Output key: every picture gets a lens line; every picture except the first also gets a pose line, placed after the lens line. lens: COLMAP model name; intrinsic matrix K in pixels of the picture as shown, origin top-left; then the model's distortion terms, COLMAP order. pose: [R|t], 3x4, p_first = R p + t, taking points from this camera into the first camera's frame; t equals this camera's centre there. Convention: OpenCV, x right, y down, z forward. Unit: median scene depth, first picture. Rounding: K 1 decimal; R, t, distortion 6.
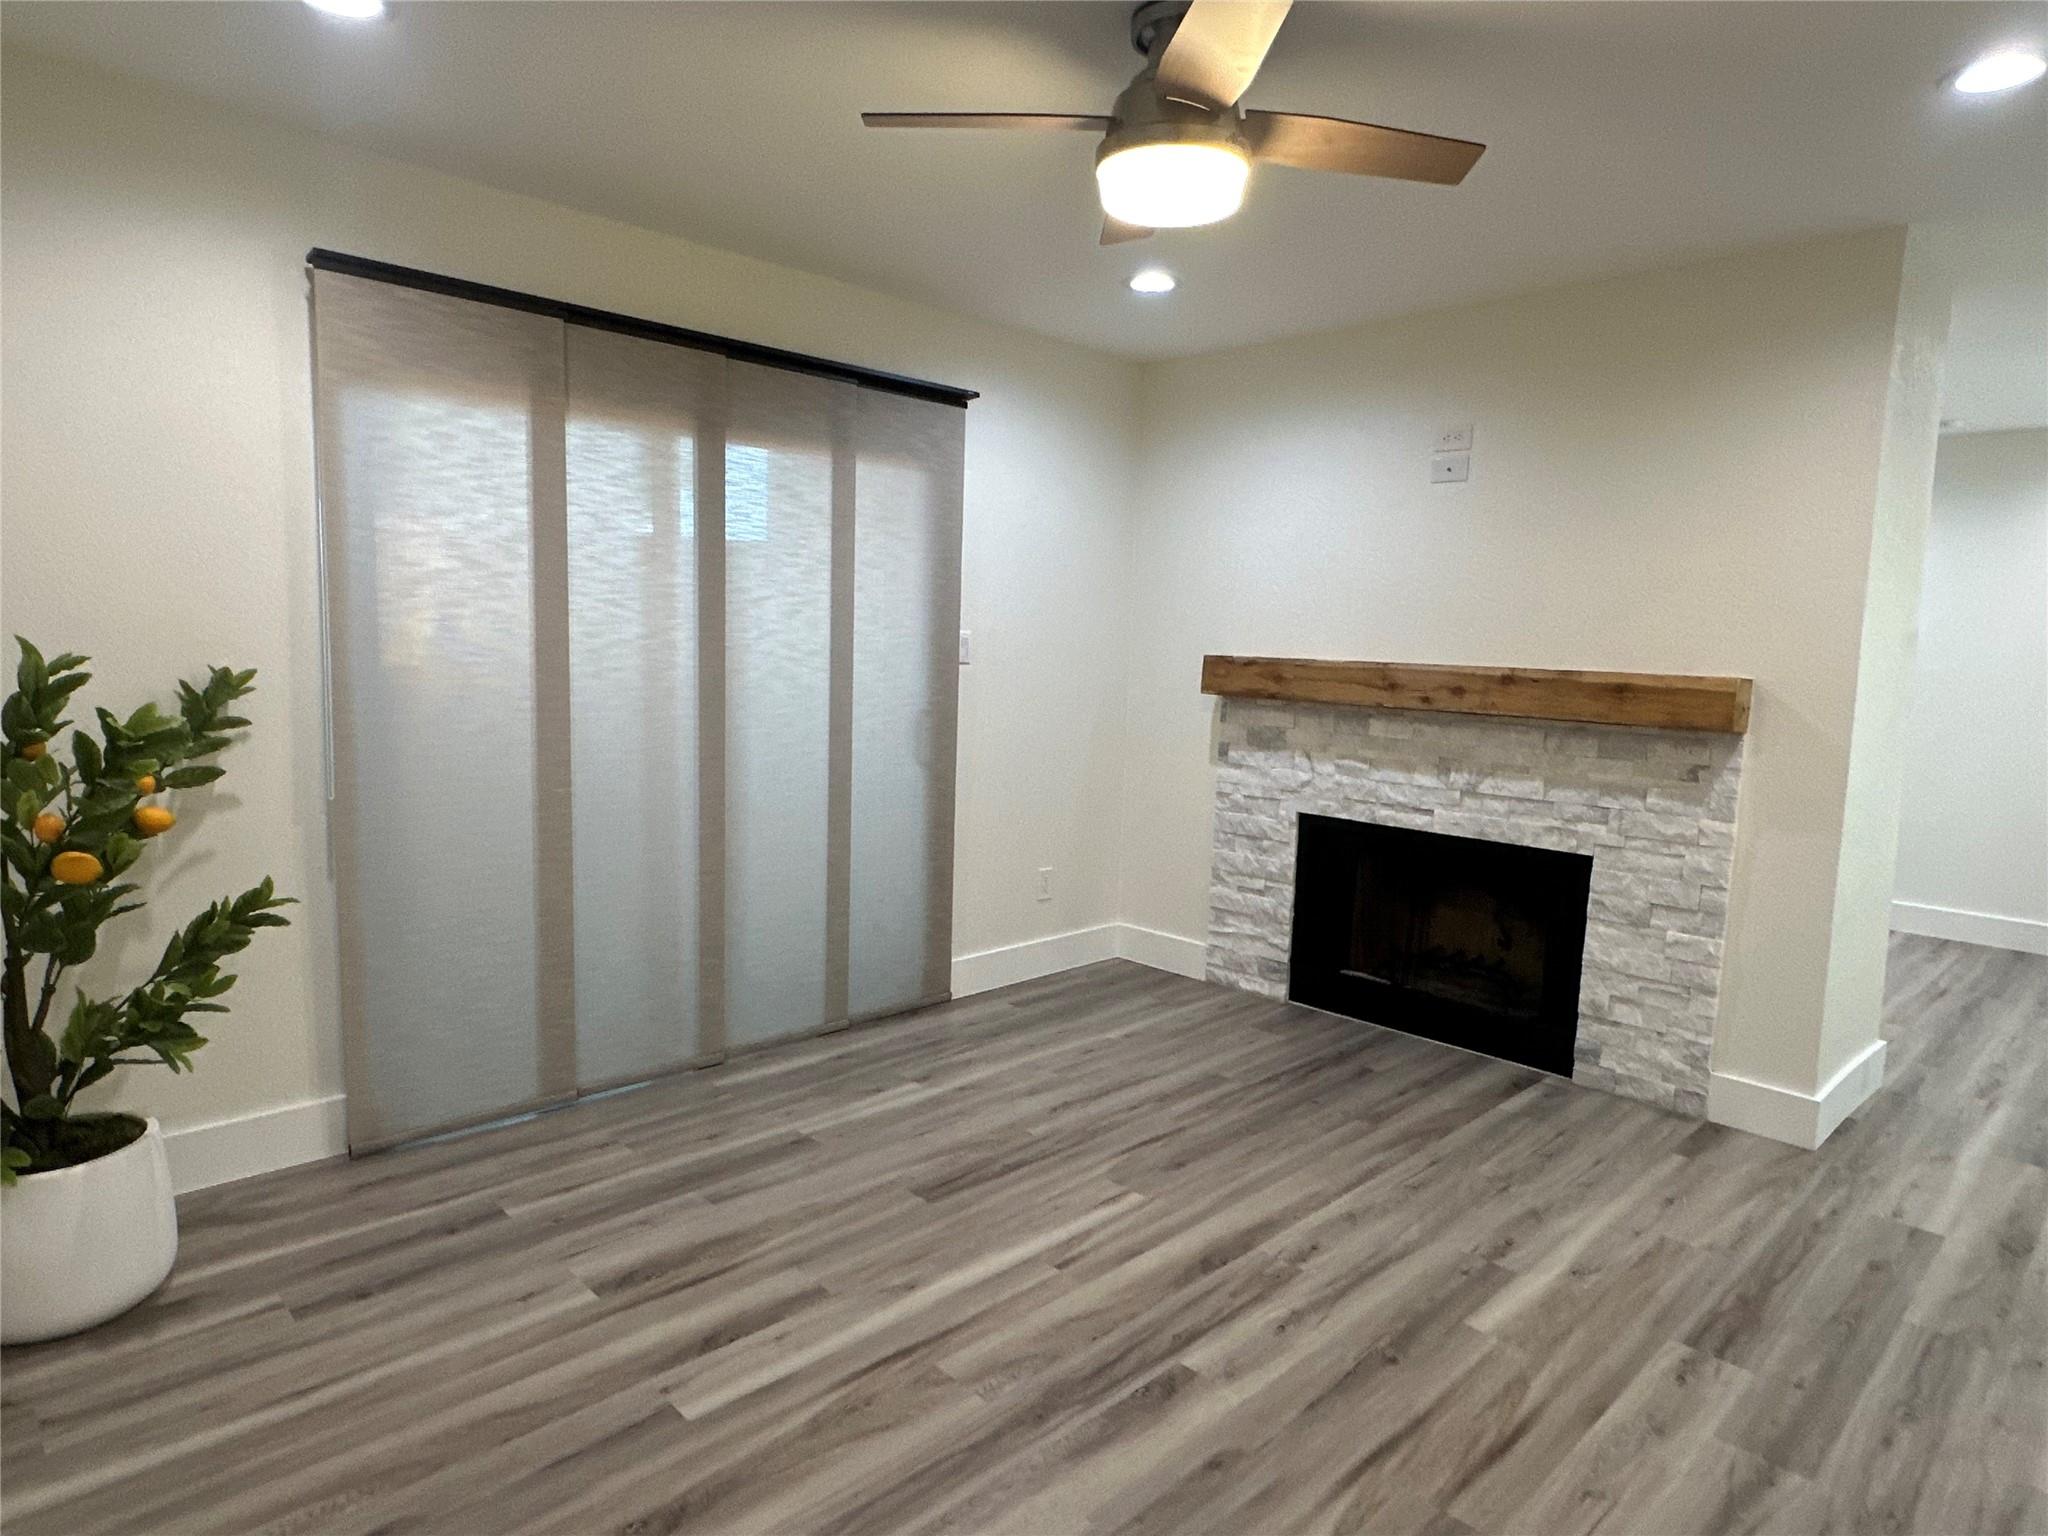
lens RADIAL K [[1190.1, 0, 1023.3], [0, 1190.1, 769.2], [0, 0, 1]] dist [-0.003665, 0.000757]
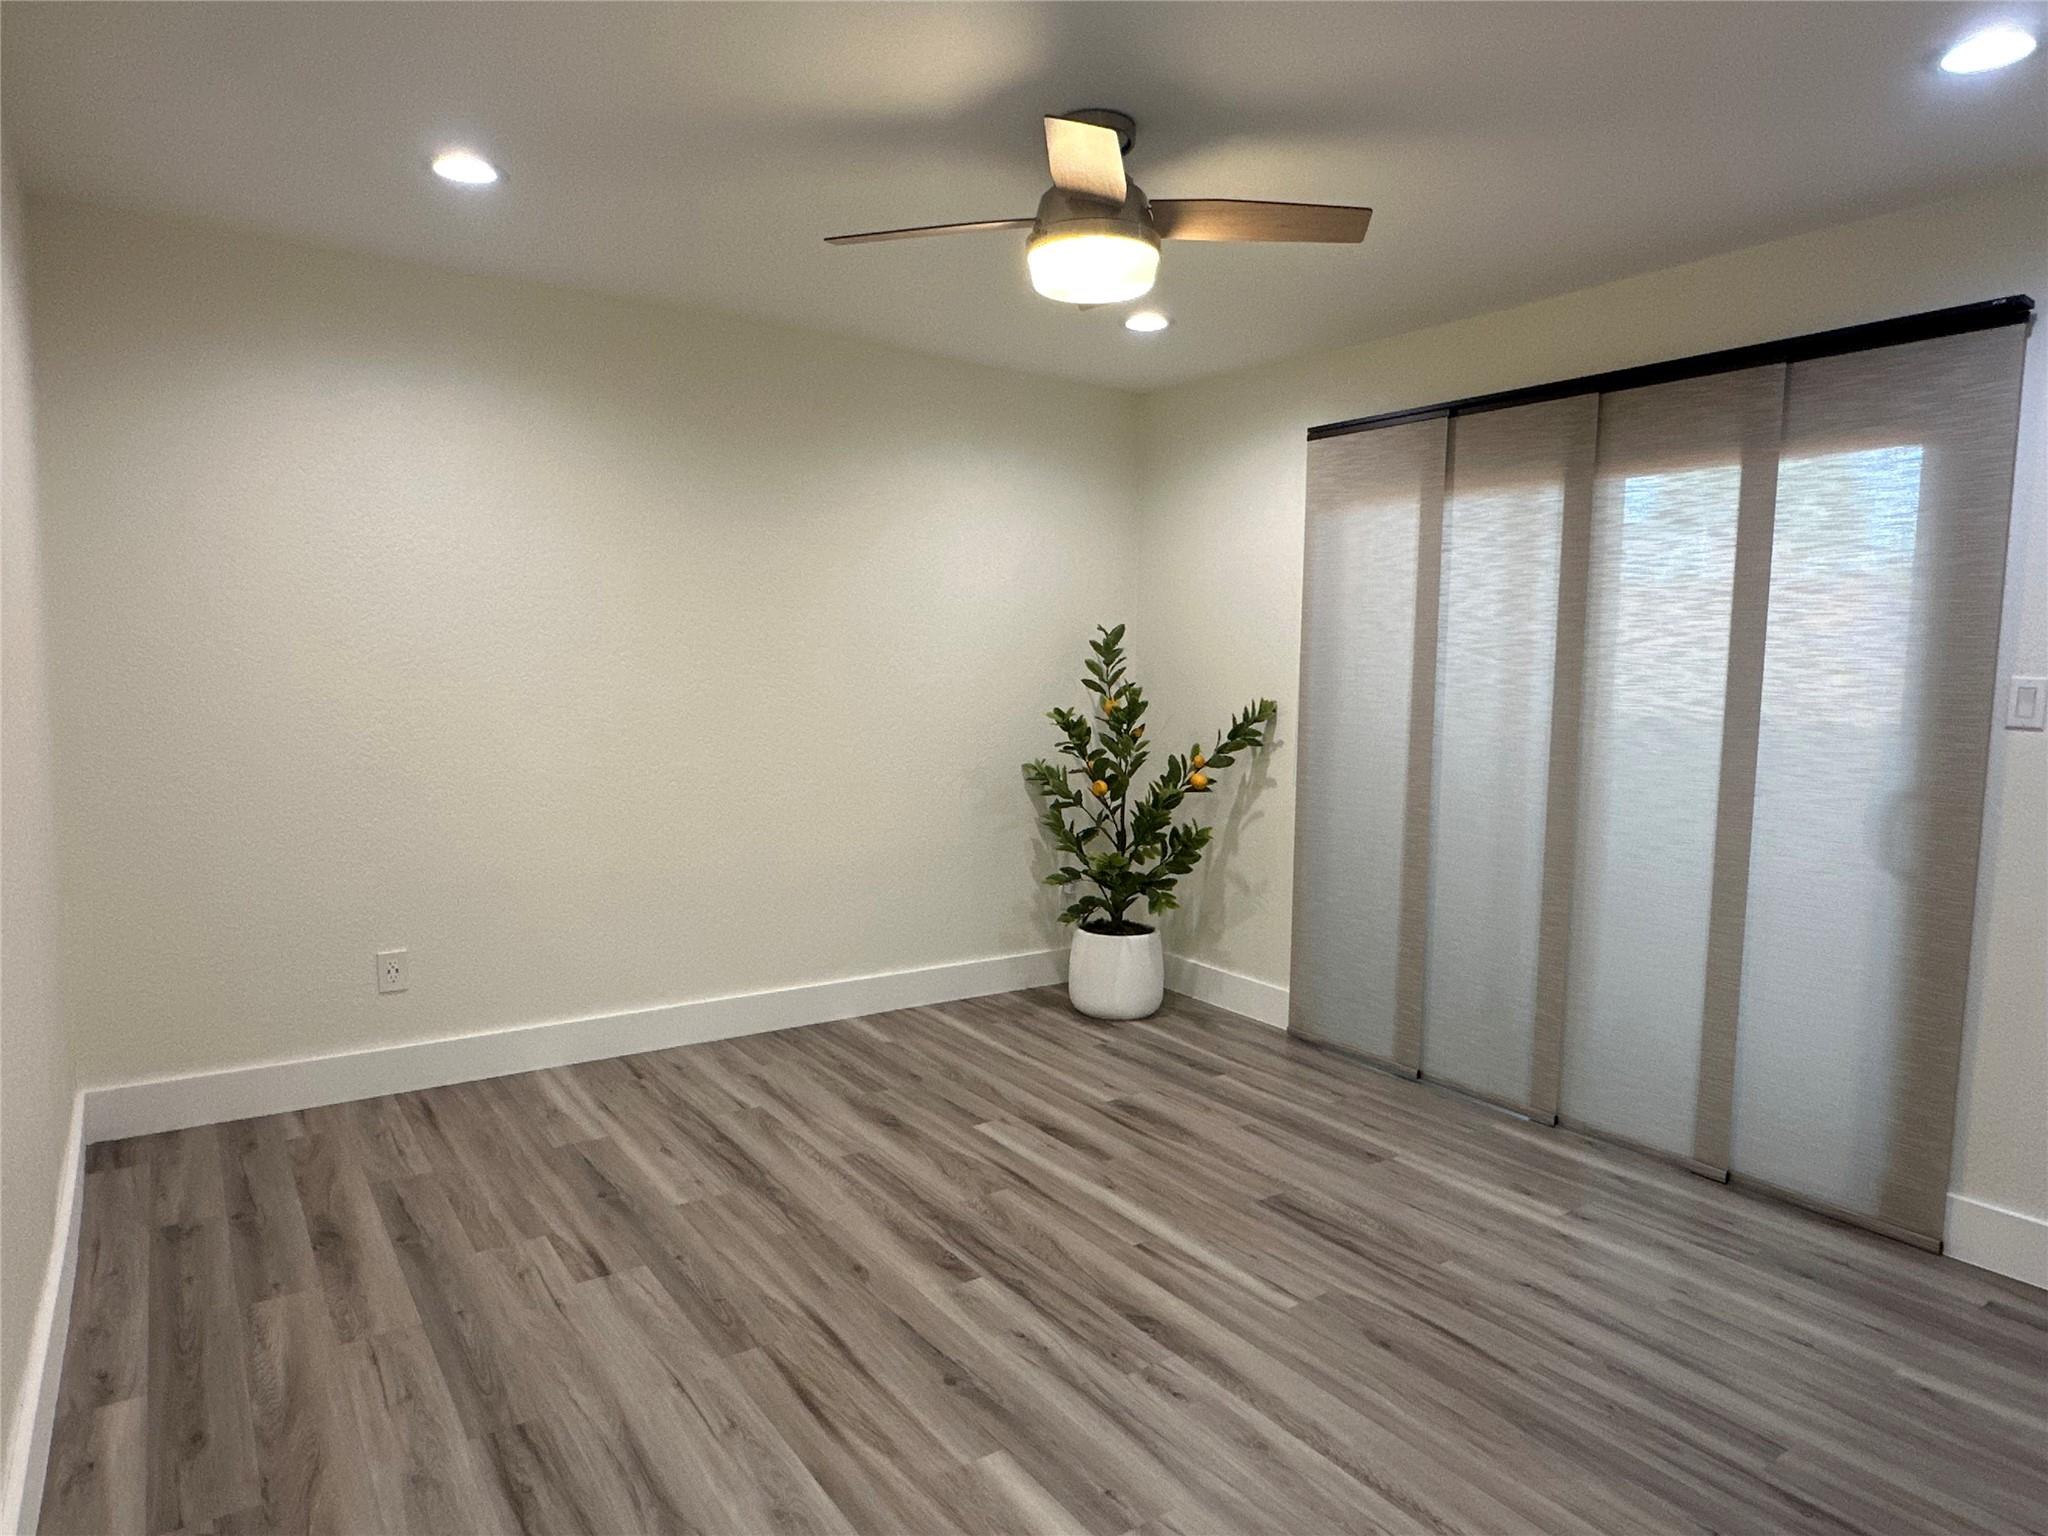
lens RADIAL K [[1253.9, 0, 1023.3], [0, 1253.9, 767.4], [0, 0, 1]] dist [-0.005431, 0.003026]
pose [[-0.167208, 0.053567, -0.984465, 0.963943], [-0.132691, 0.988216, 0.076308, -0.071135], [0.976952, 0.143389, -0.158130, 0.853059]]
